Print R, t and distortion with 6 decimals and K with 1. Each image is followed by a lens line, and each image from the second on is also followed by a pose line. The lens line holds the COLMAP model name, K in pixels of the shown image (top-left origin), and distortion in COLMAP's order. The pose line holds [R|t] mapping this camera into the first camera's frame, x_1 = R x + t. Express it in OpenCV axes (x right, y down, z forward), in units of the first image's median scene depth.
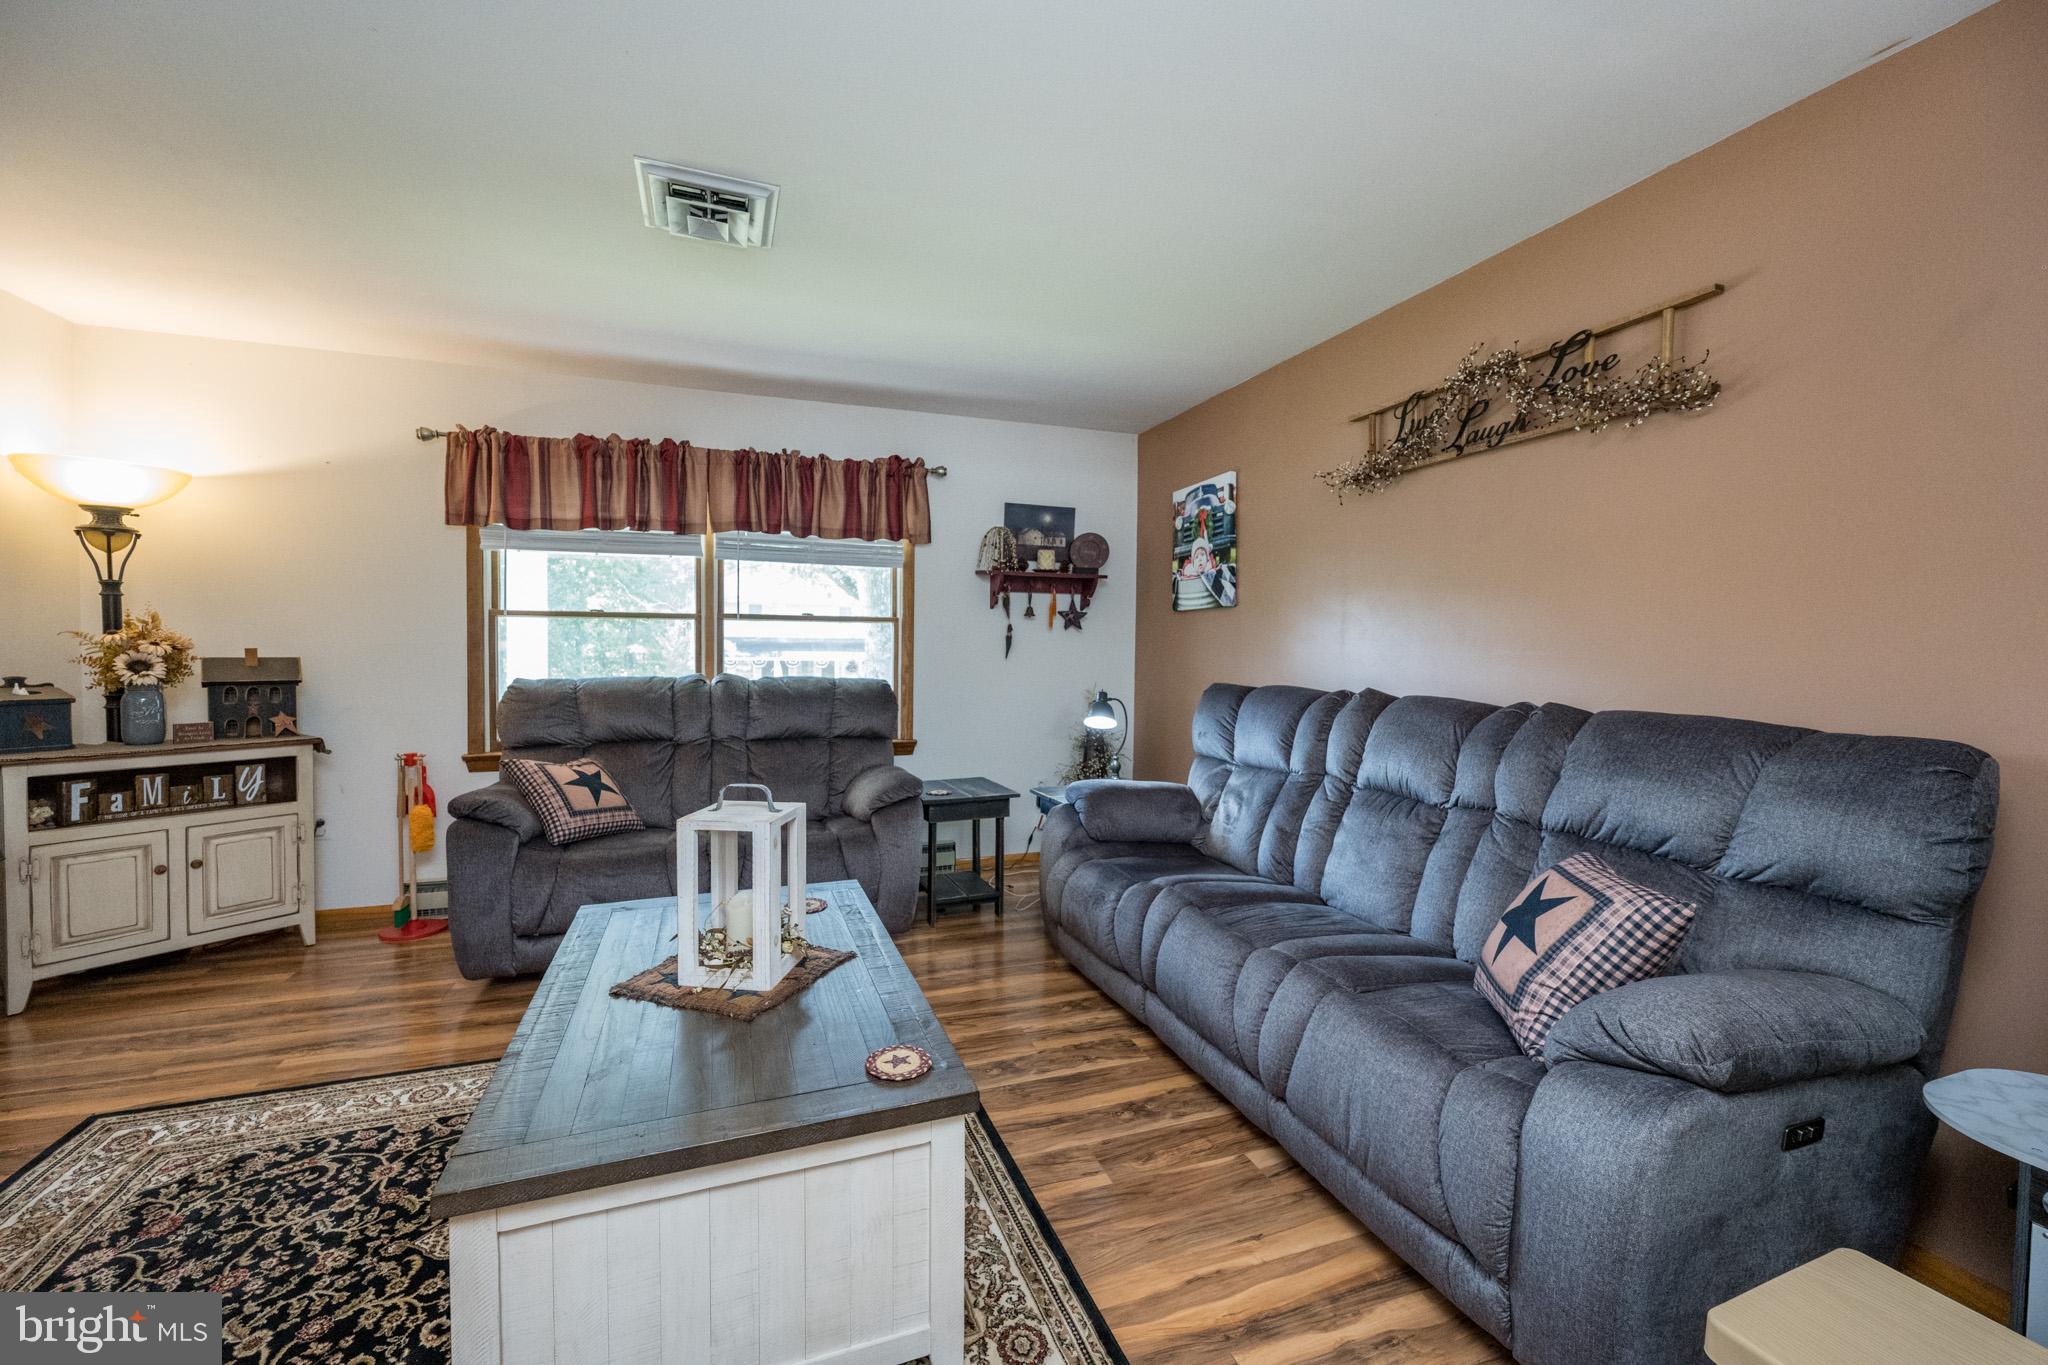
lens RADIAL K [[816.2, 0, 1026.4], [0, 816.2, 672.9], [0, 0, 1]] dist [-0.003427, 0.000089]
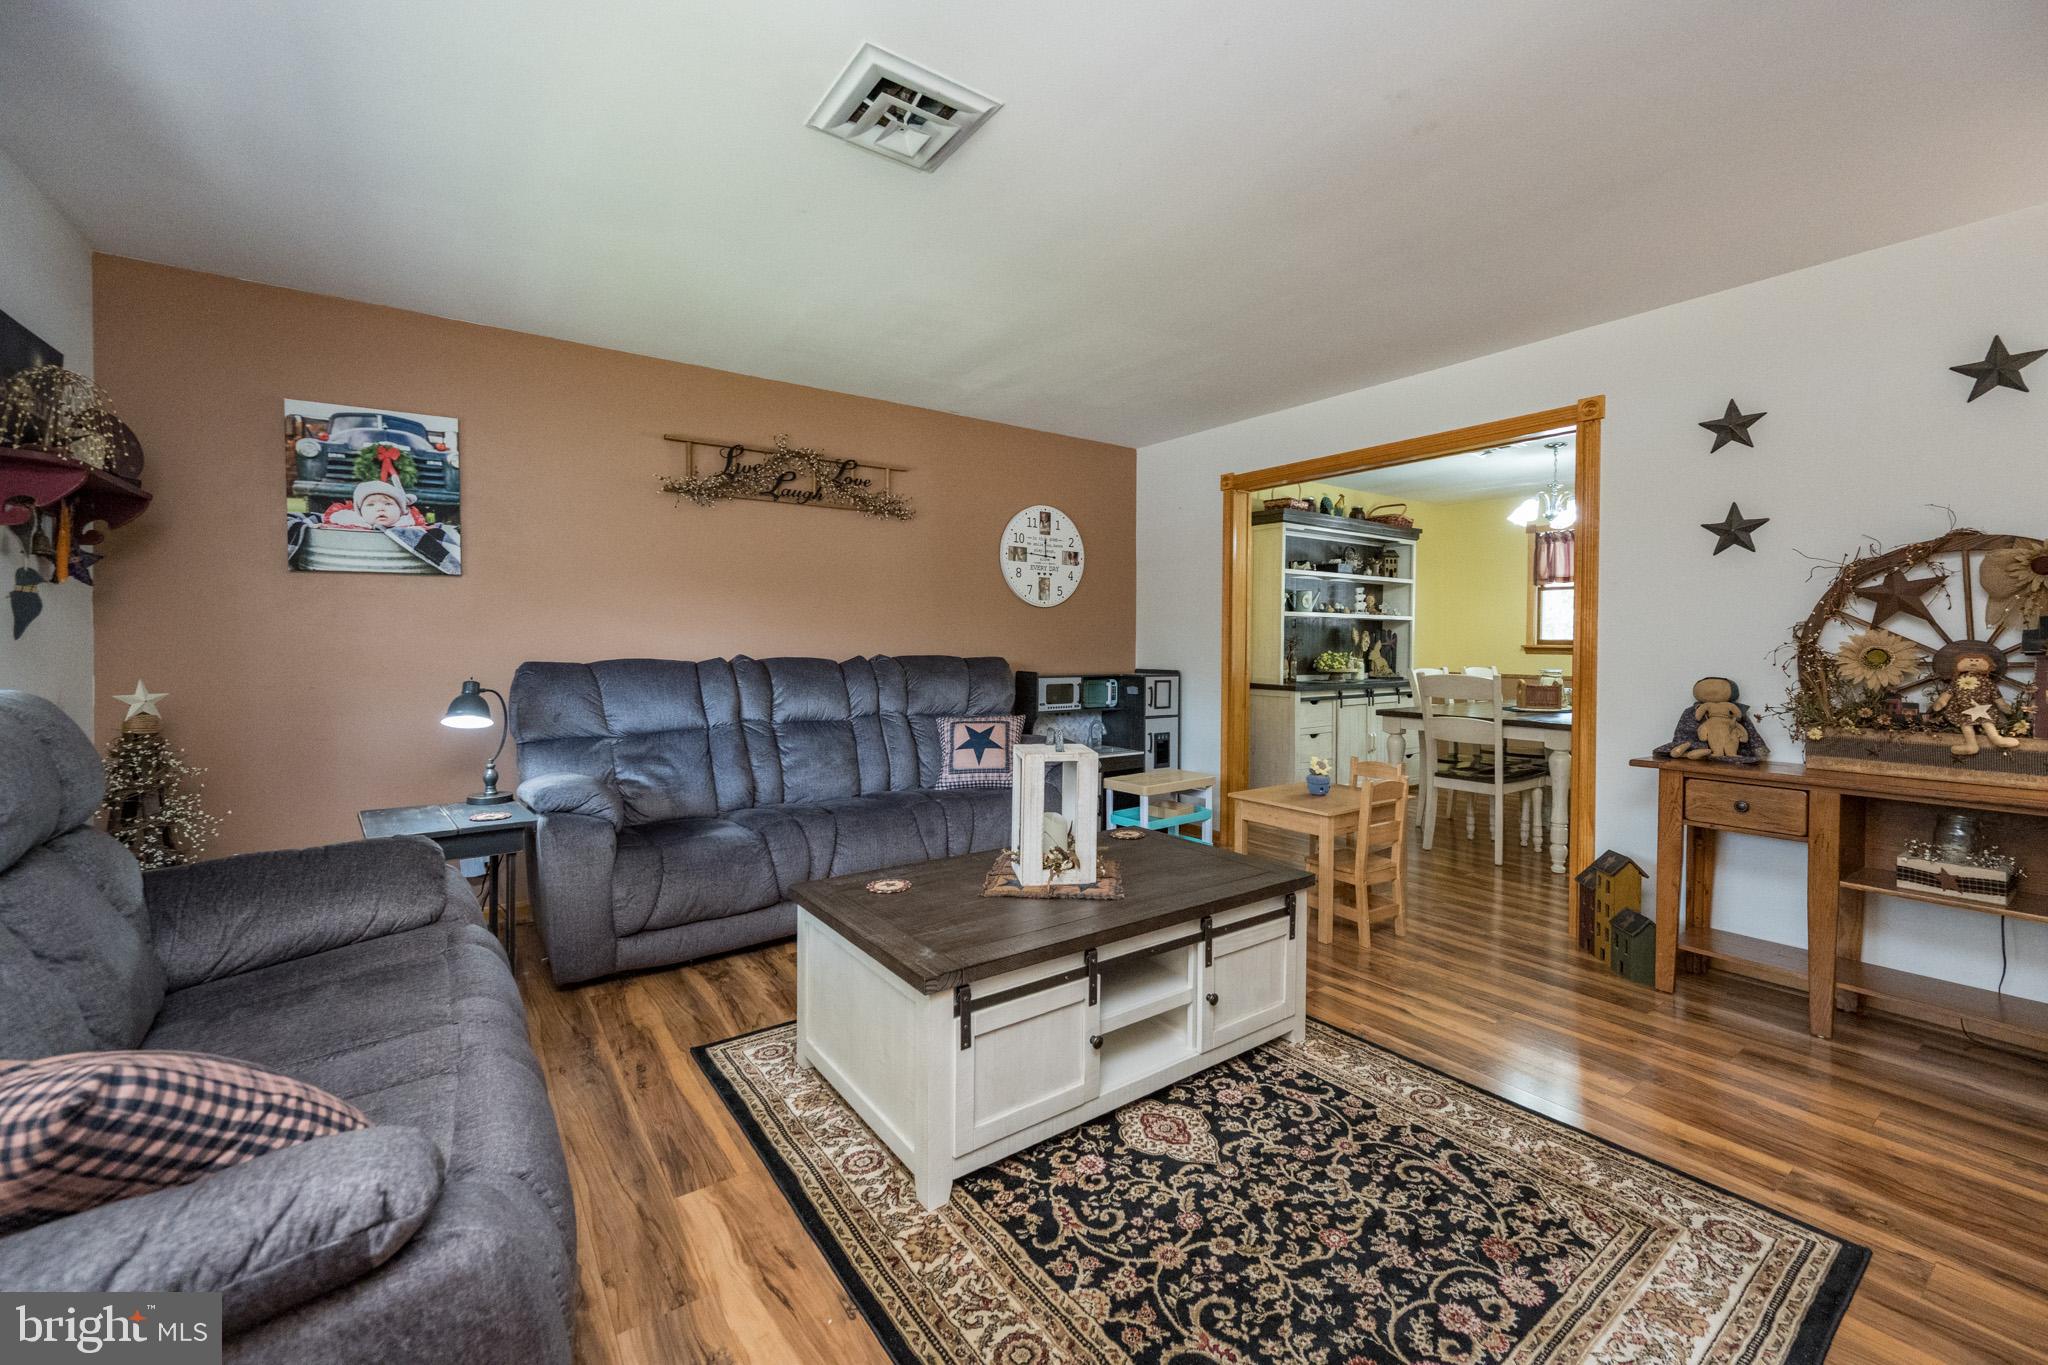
lens RADIAL K [[816.2, 0, 1034.0], [0, 816.2, 652.4], [0, 0, 1]] dist [-0.003427, 0.000089]
pose [[-0.263719, -0.022479, 0.964338, -0.838376], [0.027501, 0.999147, 0.030811, -0.011338], [-0.964208, 0.034645, -0.262875, 0.727691]]
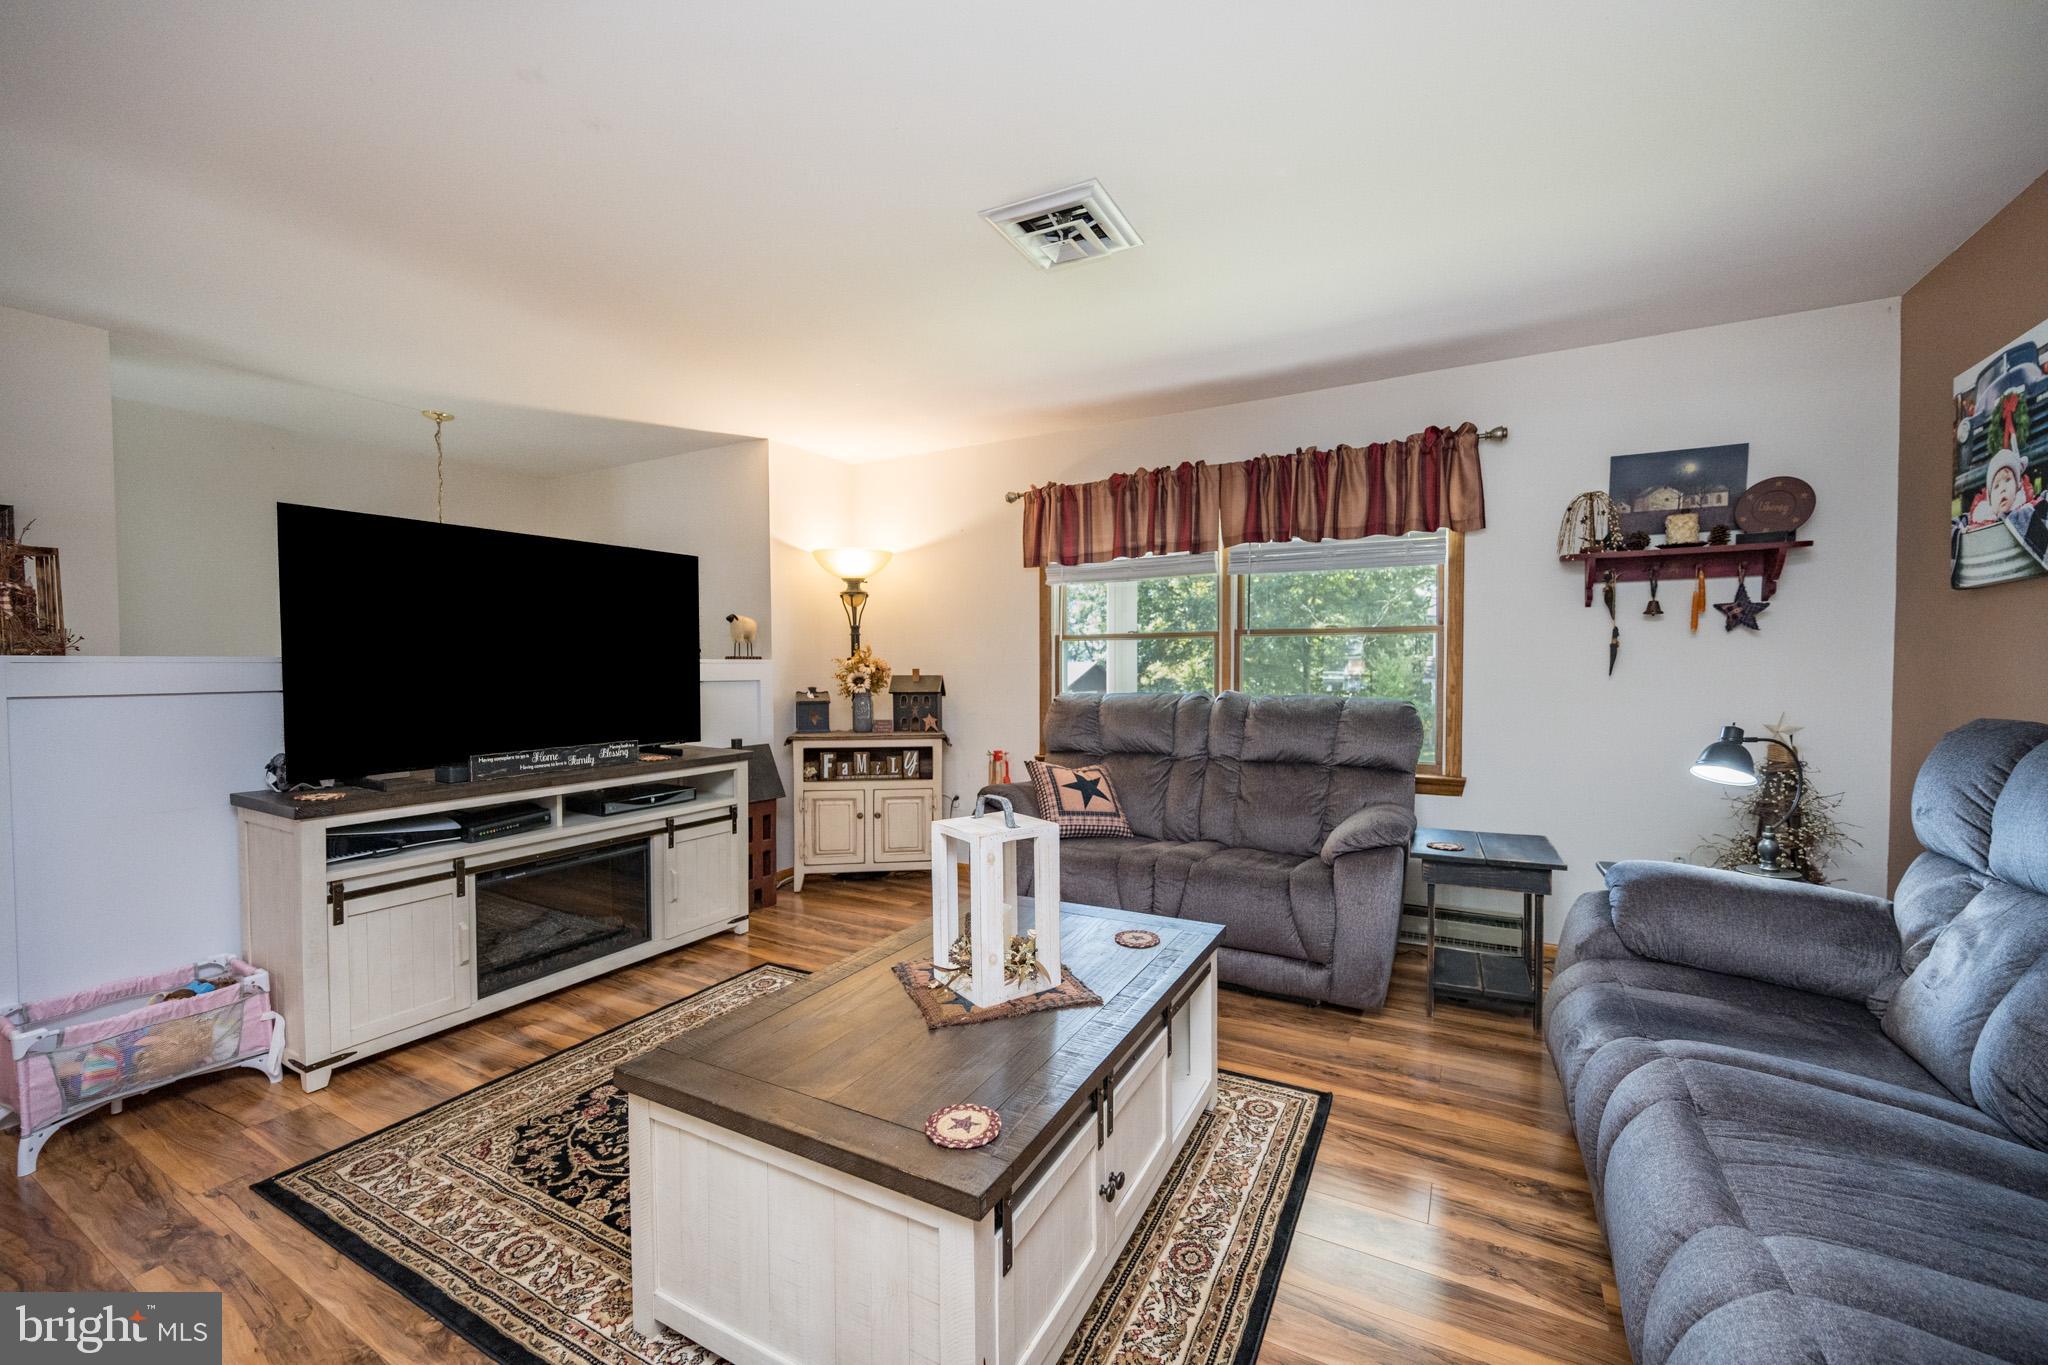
lens RADIAL K [[816.2, 0, 1029.9], [0, 816.2, 688.6], [0, 0, 1]] dist [-0.003427, 0.000089]
pose [[0.659422, 0.008773, -0.751722, 0.231121], [-0.015287, 0.999882, -0.001741, 0.003567], [0.751618, 0.012640, 0.659478, 0.199120]]
